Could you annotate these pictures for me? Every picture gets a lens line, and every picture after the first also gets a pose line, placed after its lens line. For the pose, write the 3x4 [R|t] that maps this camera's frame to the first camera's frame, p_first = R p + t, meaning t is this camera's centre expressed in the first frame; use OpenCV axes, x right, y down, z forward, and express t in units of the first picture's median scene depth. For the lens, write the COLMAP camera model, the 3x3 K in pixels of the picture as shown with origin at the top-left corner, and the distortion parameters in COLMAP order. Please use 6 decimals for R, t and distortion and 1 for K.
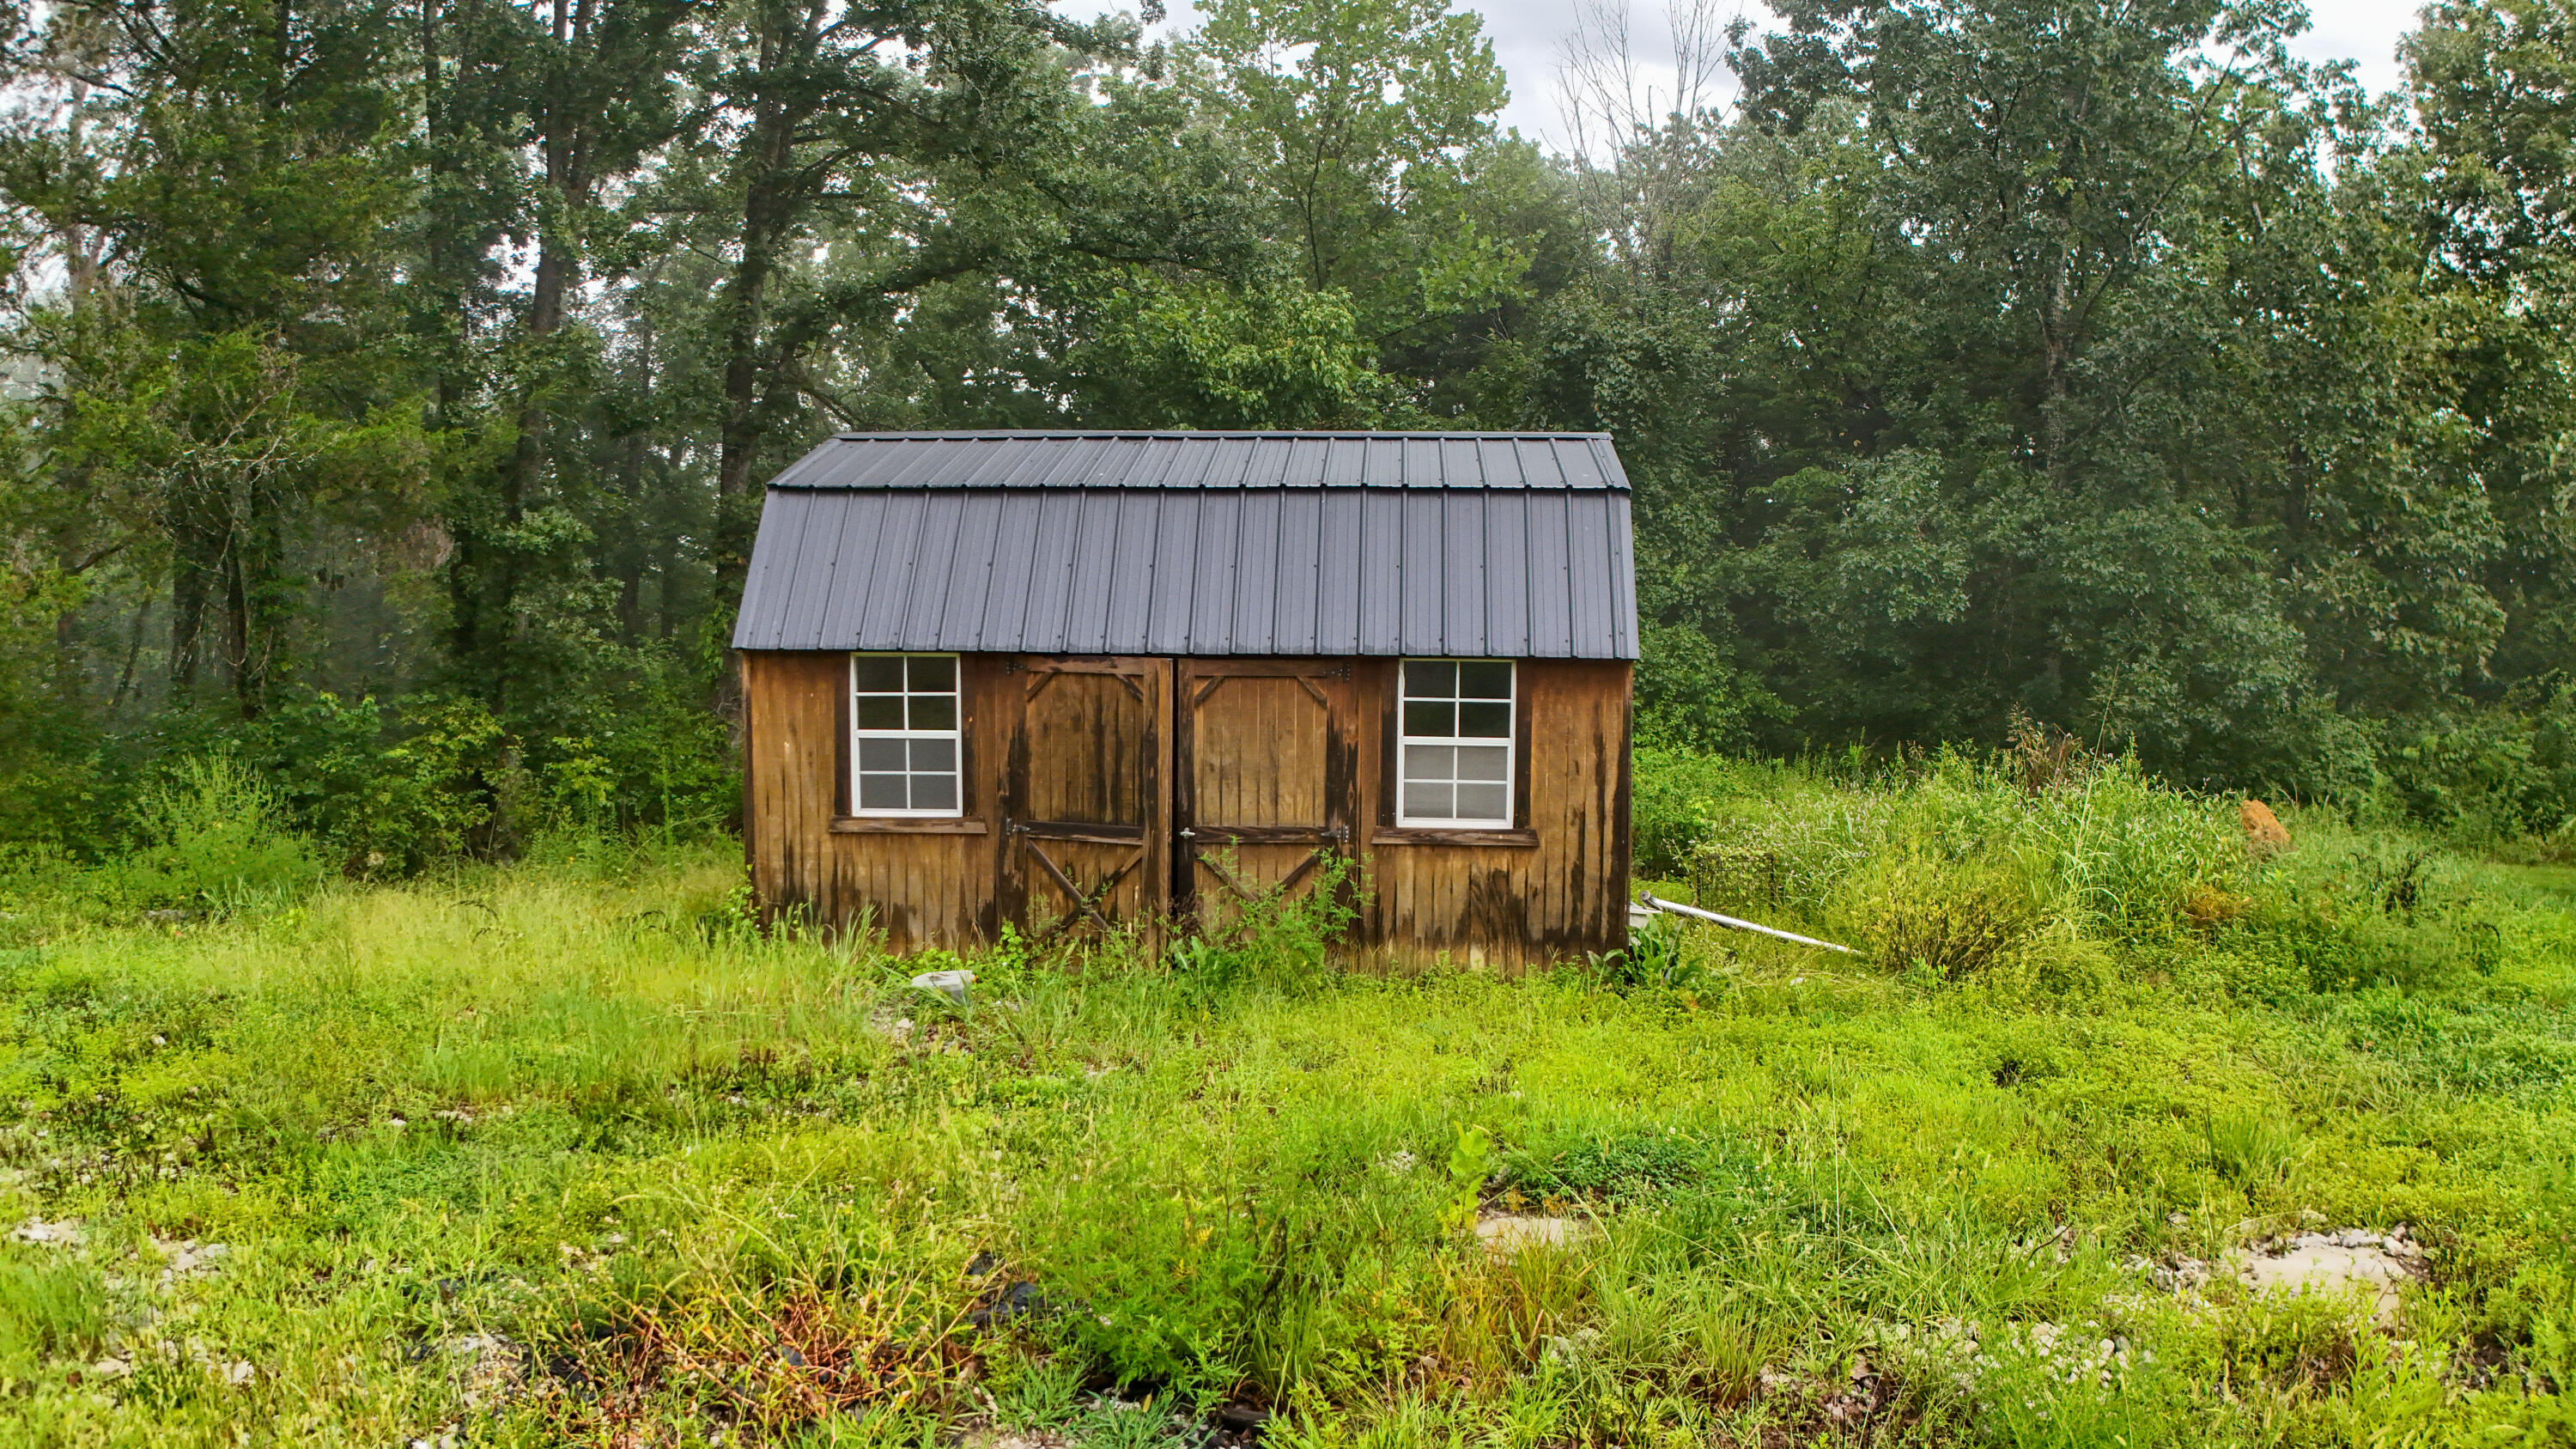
lens RADIAL K [[1520.1, 0, 1288.0], [0, 1520.1, 724.5], [0, 0, 1]] dist [-0.181320, 0.019876]
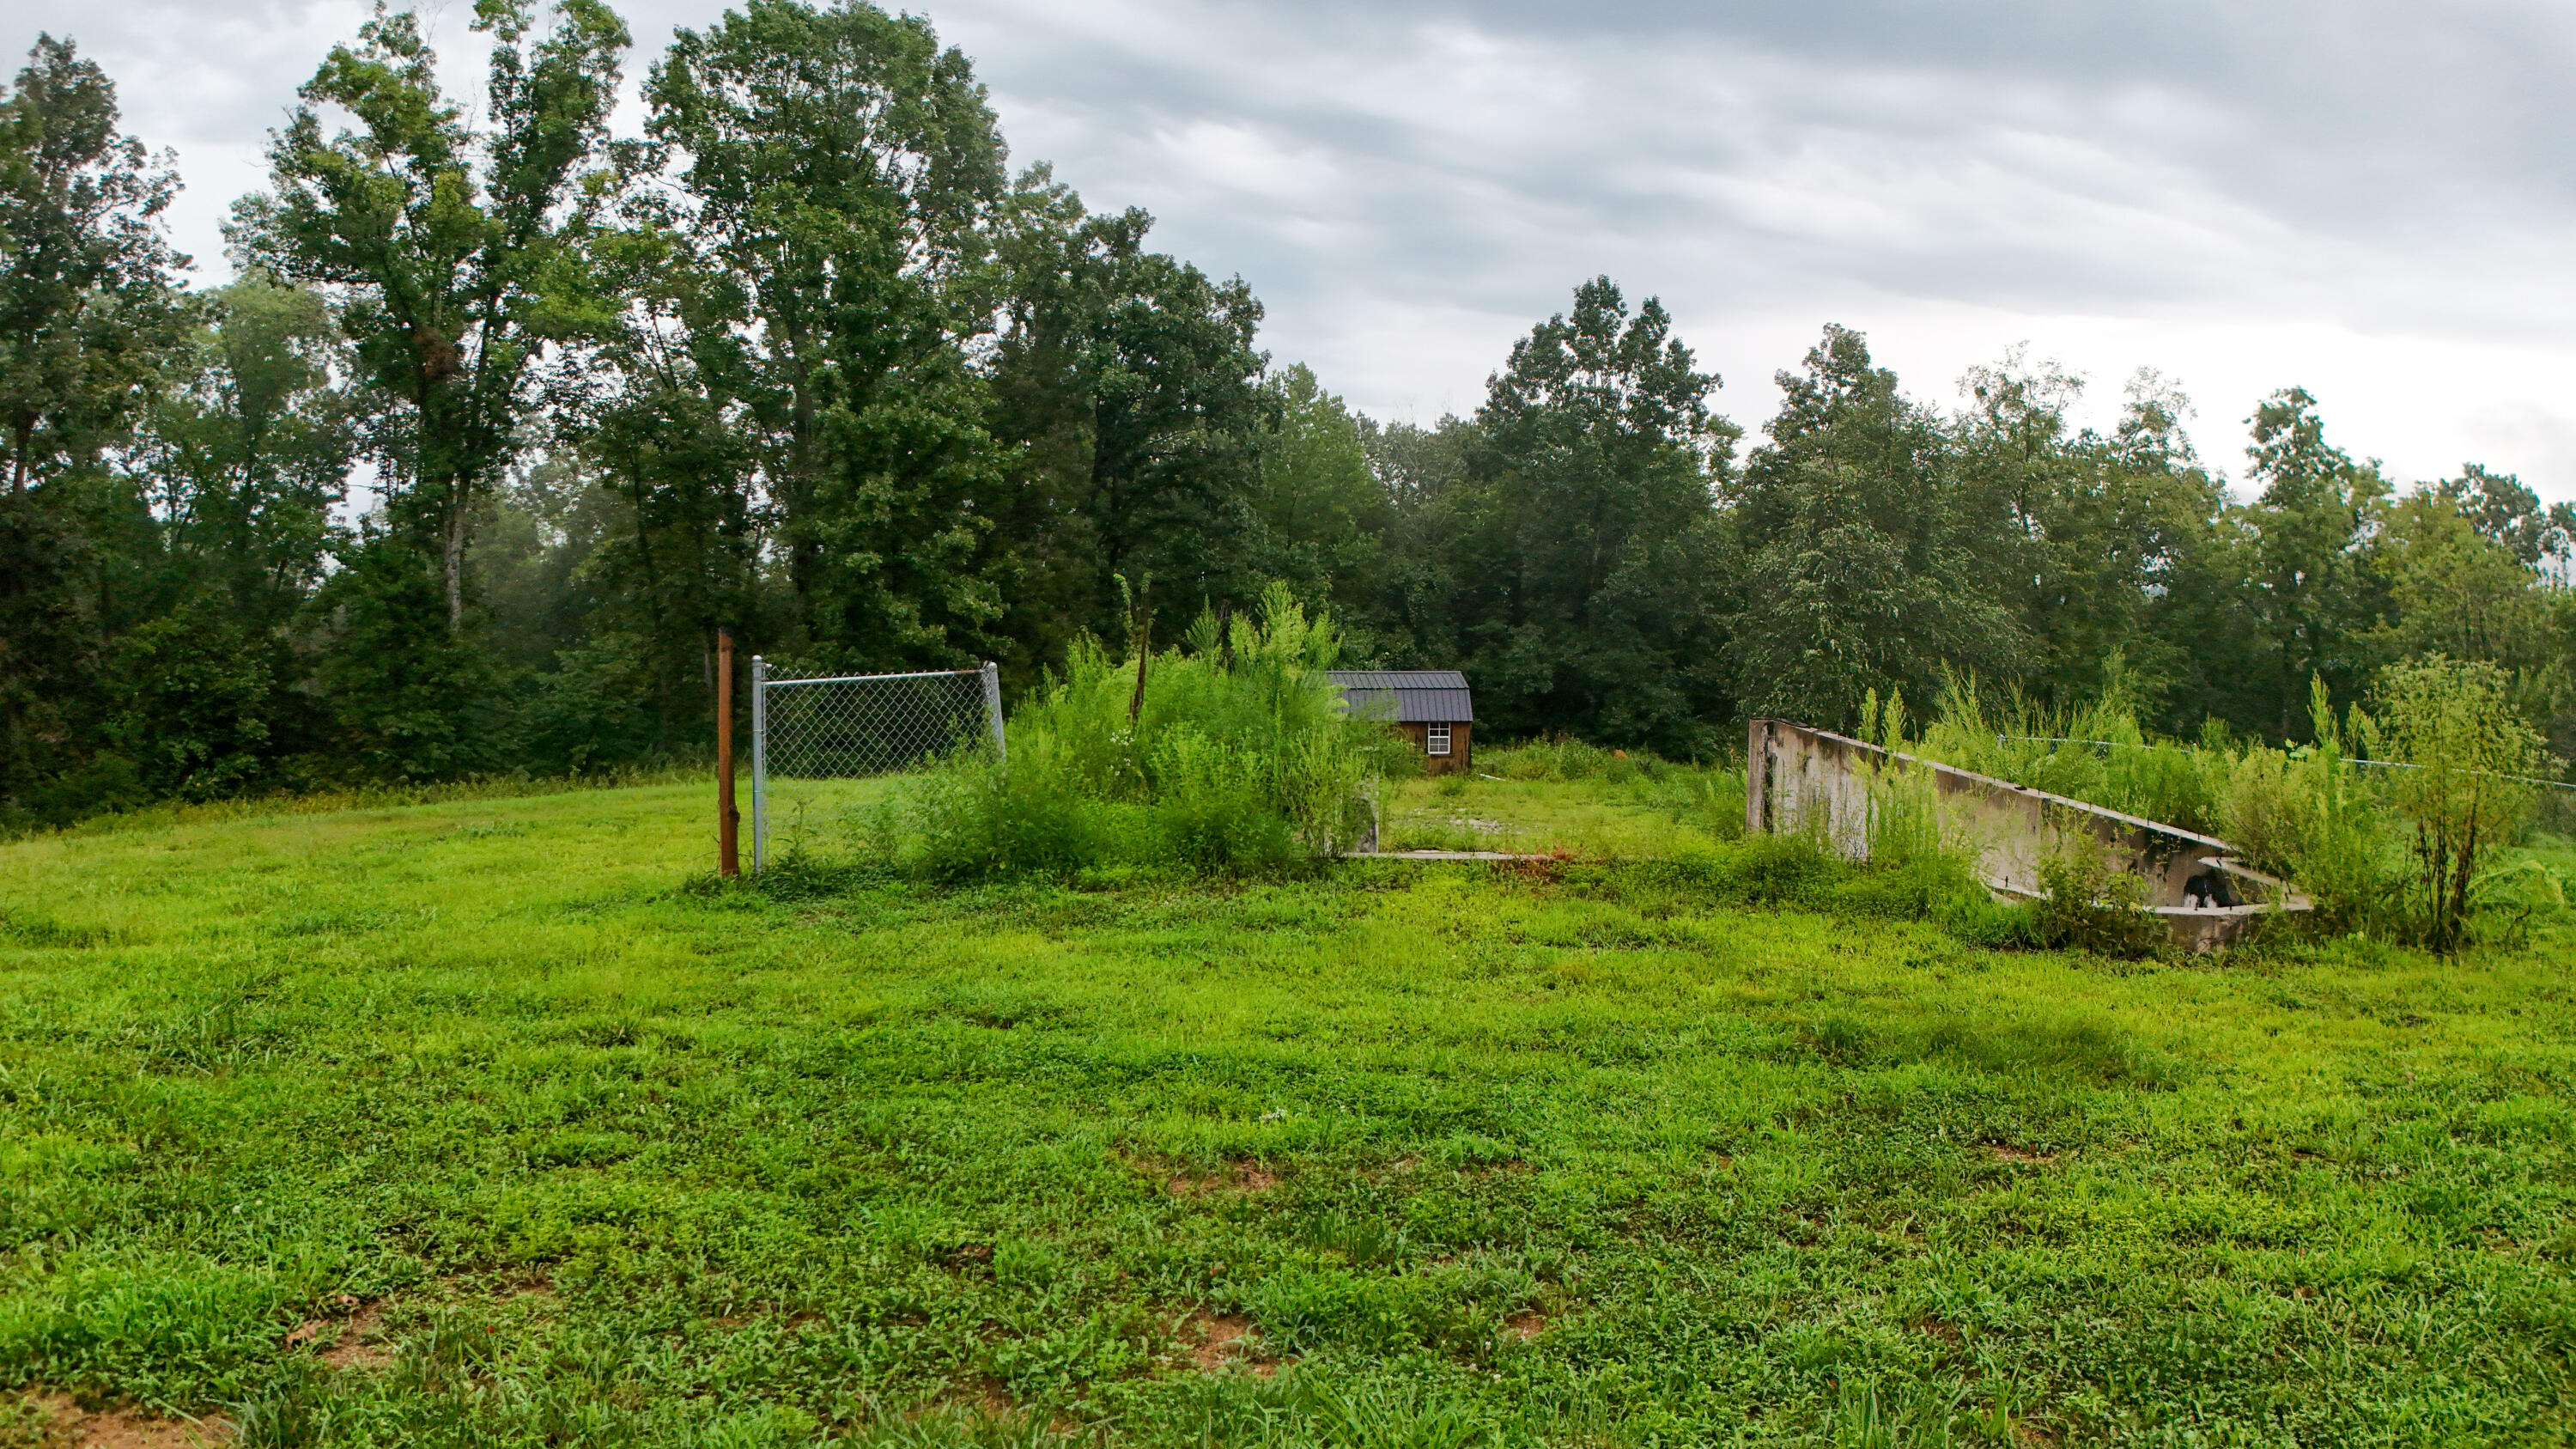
lens RADIAL K [[1520.1, 0, 1288.0], [0, 1520.1, 724.5], [0, 0, 1]] dist [-0.181320, 0.019876]
pose [[0.976197, -0.020271, 0.215937, -1.448763], [0.022245, 0.999730, -0.006712, -0.008235], [-0.215743, 0.011356, 0.976384, -3.802821]]
